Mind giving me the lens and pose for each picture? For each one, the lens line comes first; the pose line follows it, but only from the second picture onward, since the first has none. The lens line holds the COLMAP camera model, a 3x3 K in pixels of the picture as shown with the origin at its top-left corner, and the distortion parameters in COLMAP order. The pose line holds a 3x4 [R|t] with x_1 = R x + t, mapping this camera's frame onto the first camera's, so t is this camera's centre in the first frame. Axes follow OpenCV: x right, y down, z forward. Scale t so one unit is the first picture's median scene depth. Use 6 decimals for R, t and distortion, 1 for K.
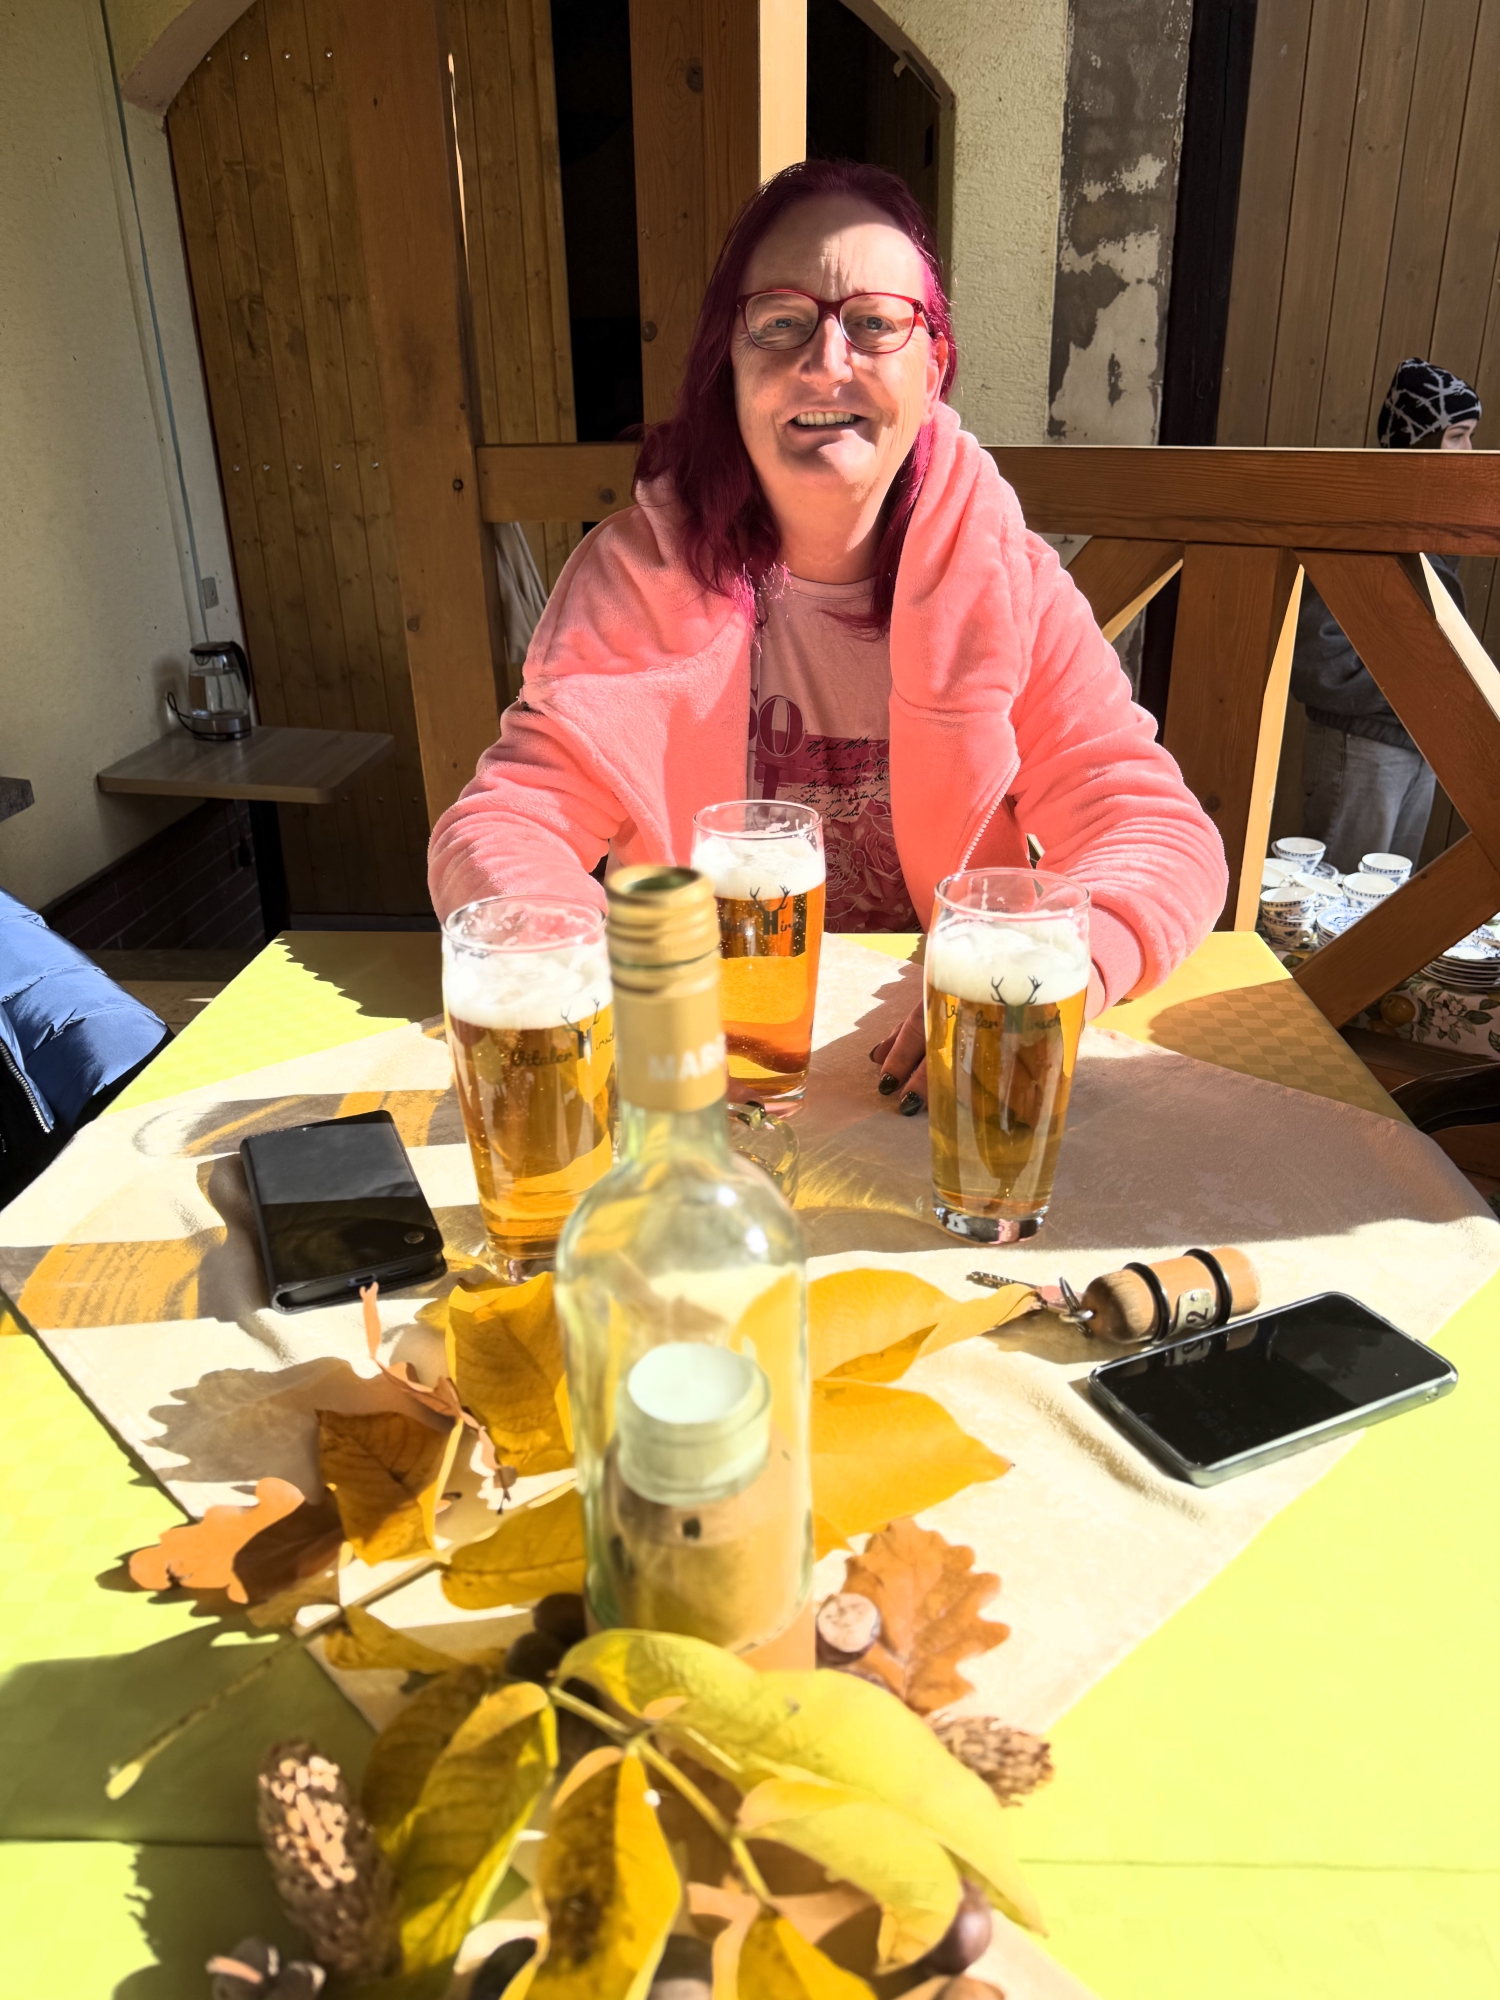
lens RADIAL K [[1445.1, 0, 750.0], [0, 1445.1, 1000.0], [0, 0, 1]] dist [0.037485, -0.032629]
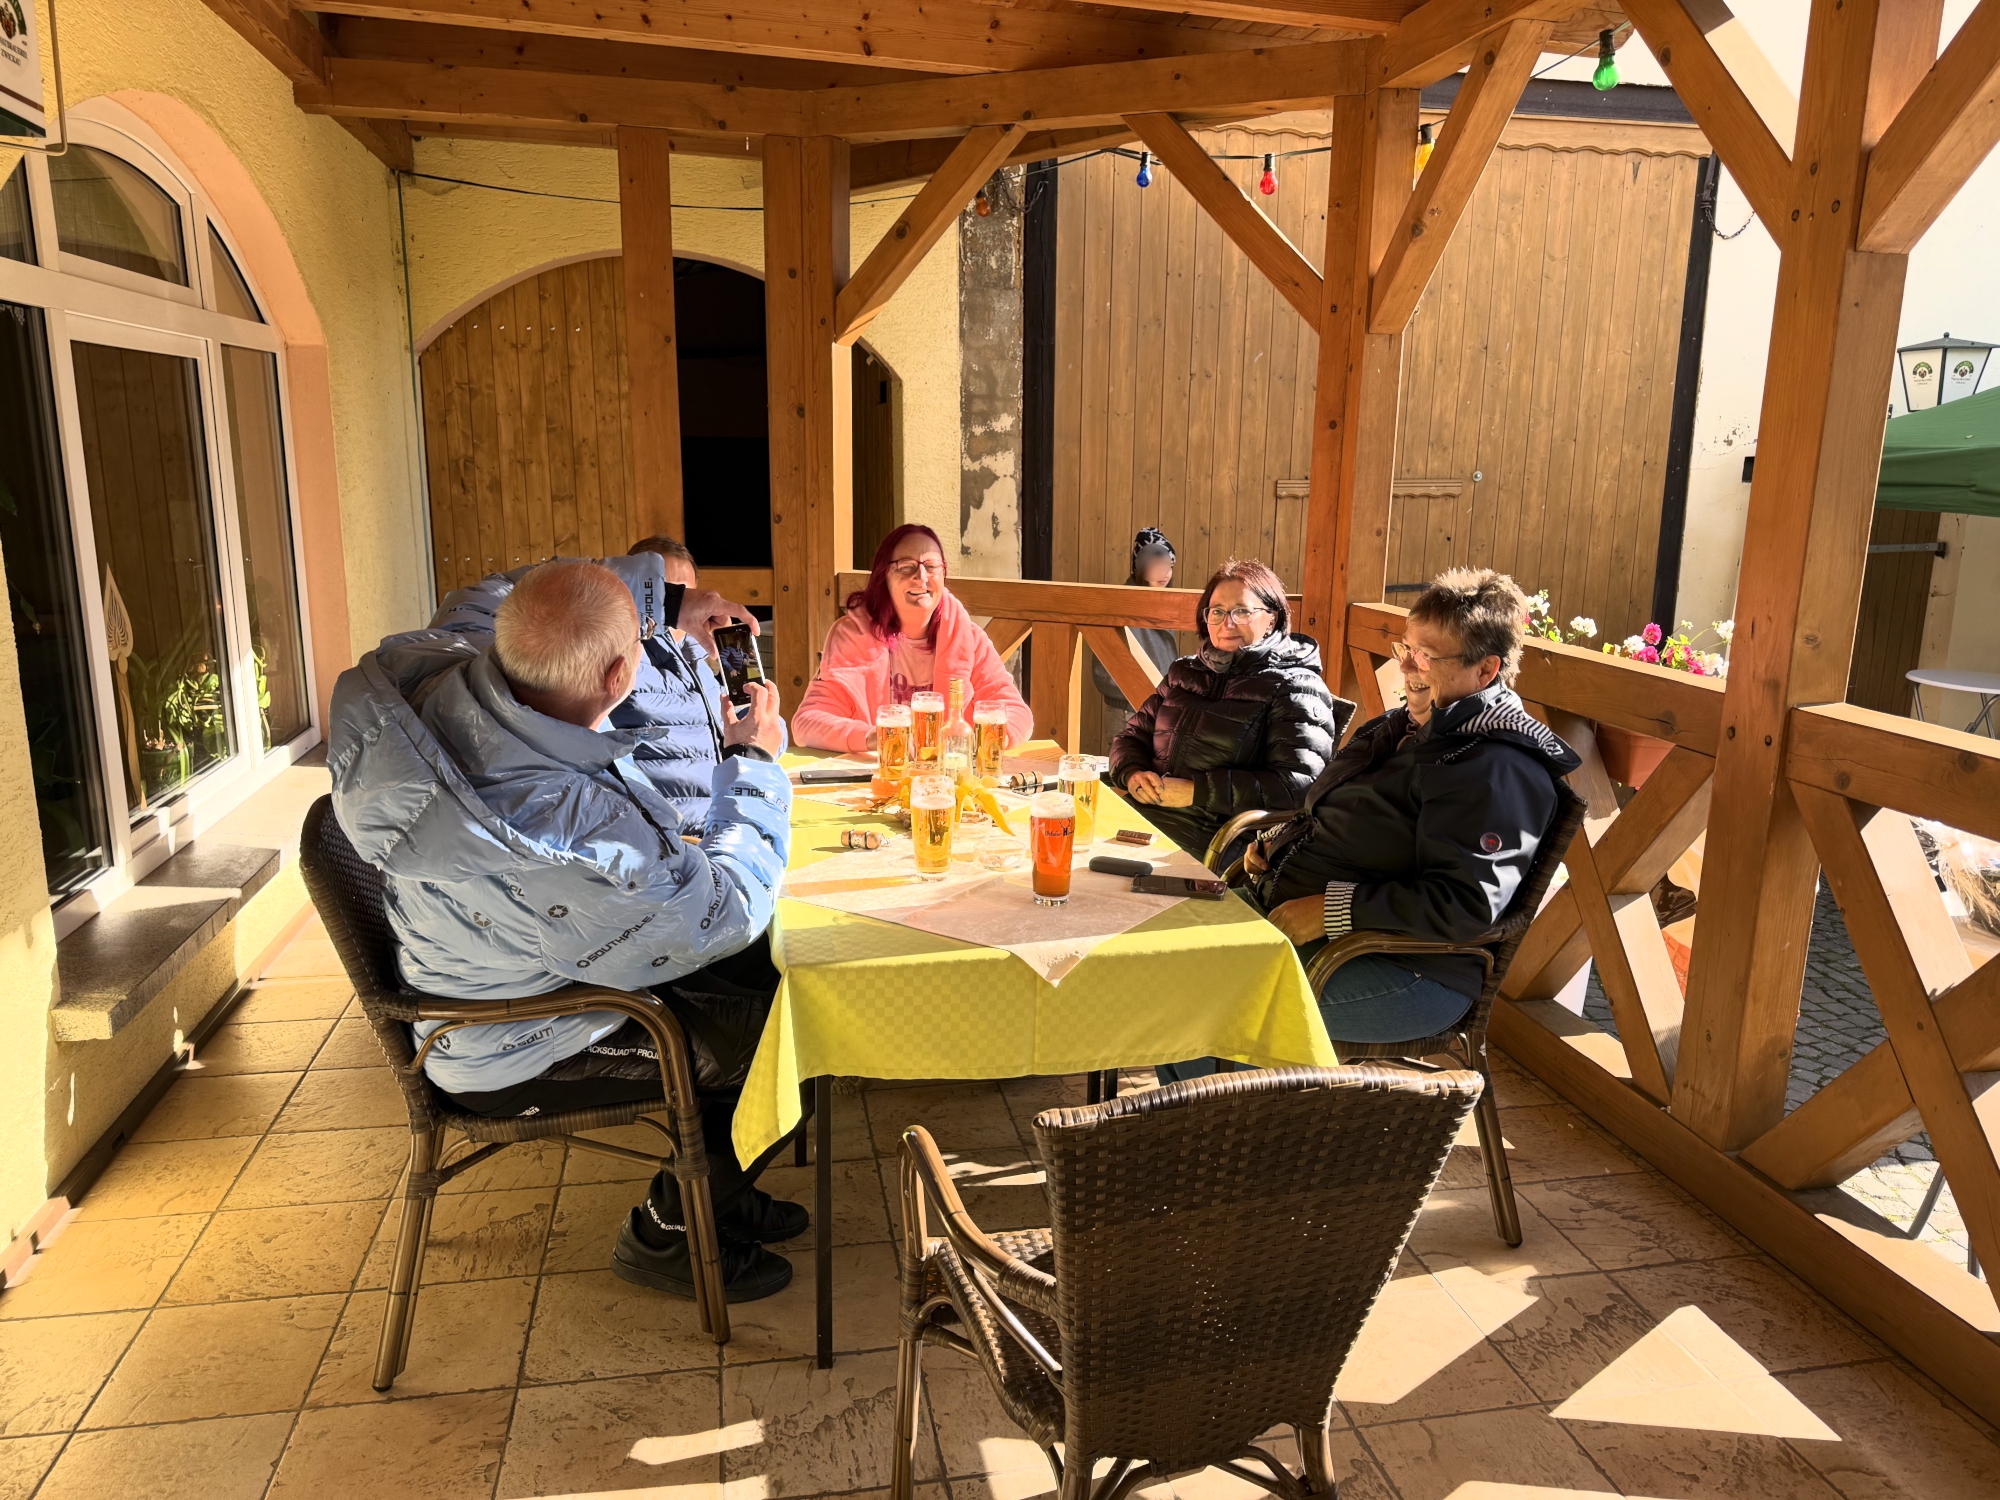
lens RADIAL K [[1445.1, 0, 1000.0], [0, 1445.1, 750.0], [0, 0, 1]] dist [0.037485, -0.032629]
pose [[0.972044, -0.014689, 0.234340, -0.171604], [0.059545, 0.980837, -0.185510, 0.184032], [-0.227124, 0.194277, 0.954291, -0.672539]]
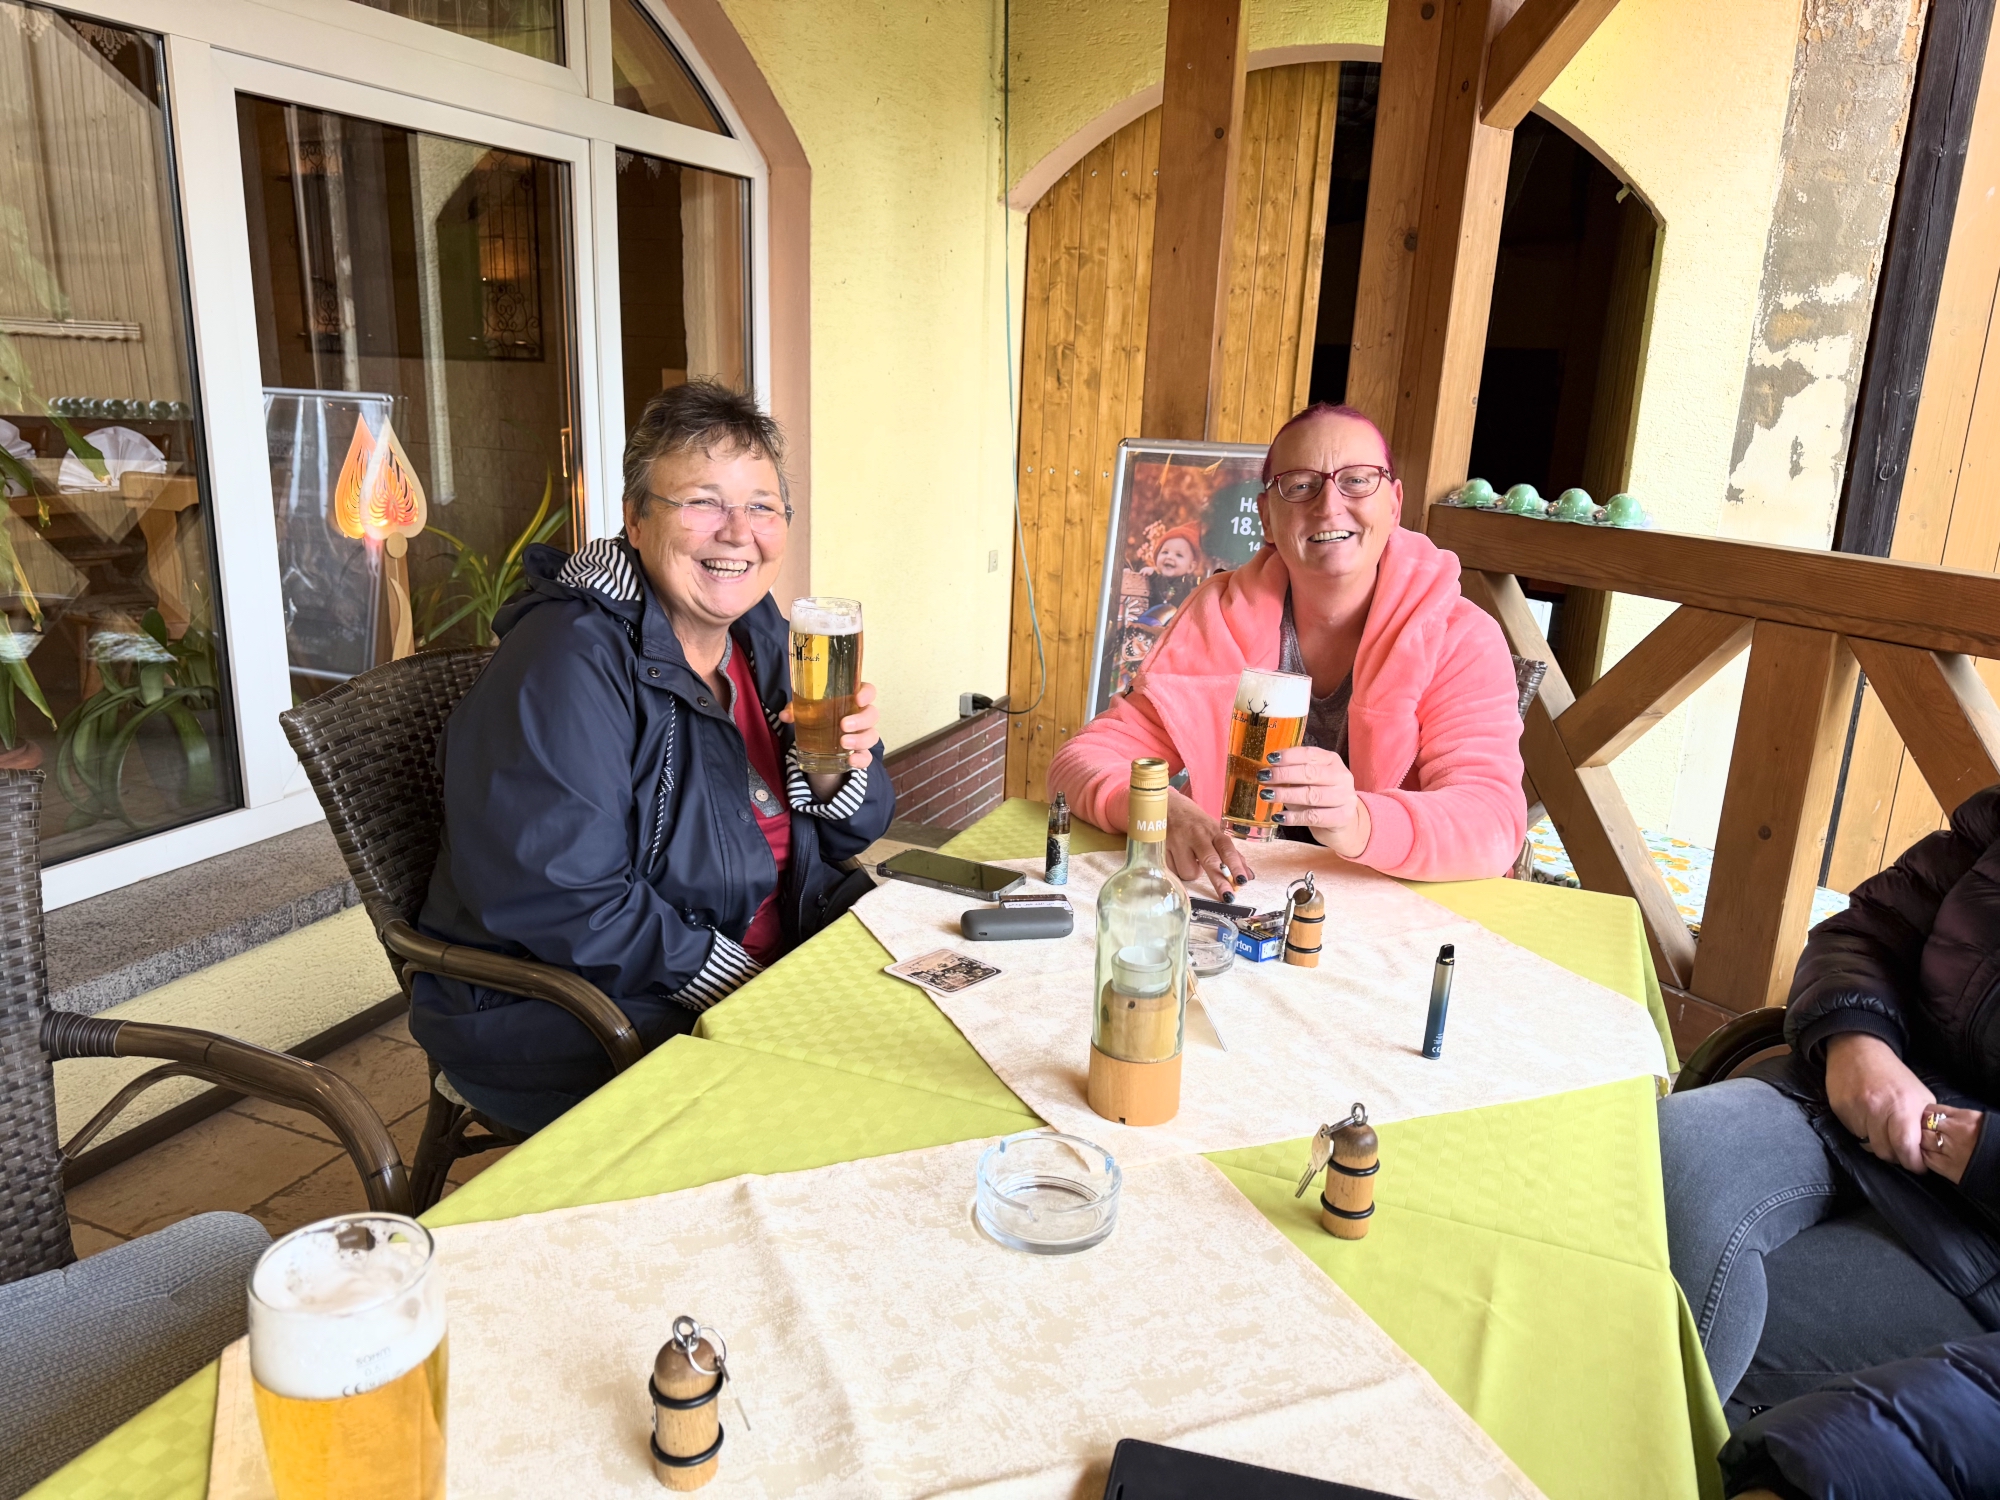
lens RADIAL K [[1416.5, 0, 1000.0], [0, 1416.5, 750.0], [0, 0, 1]] dist [0.106045, -0.152570]
pose [[0.940658, 0.140712, -0.308809, 0.051736], [-0.183216, 0.976543, -0.113119, 0.026860], [0.285648, 0.162985, 0.944373, -0.176806]]
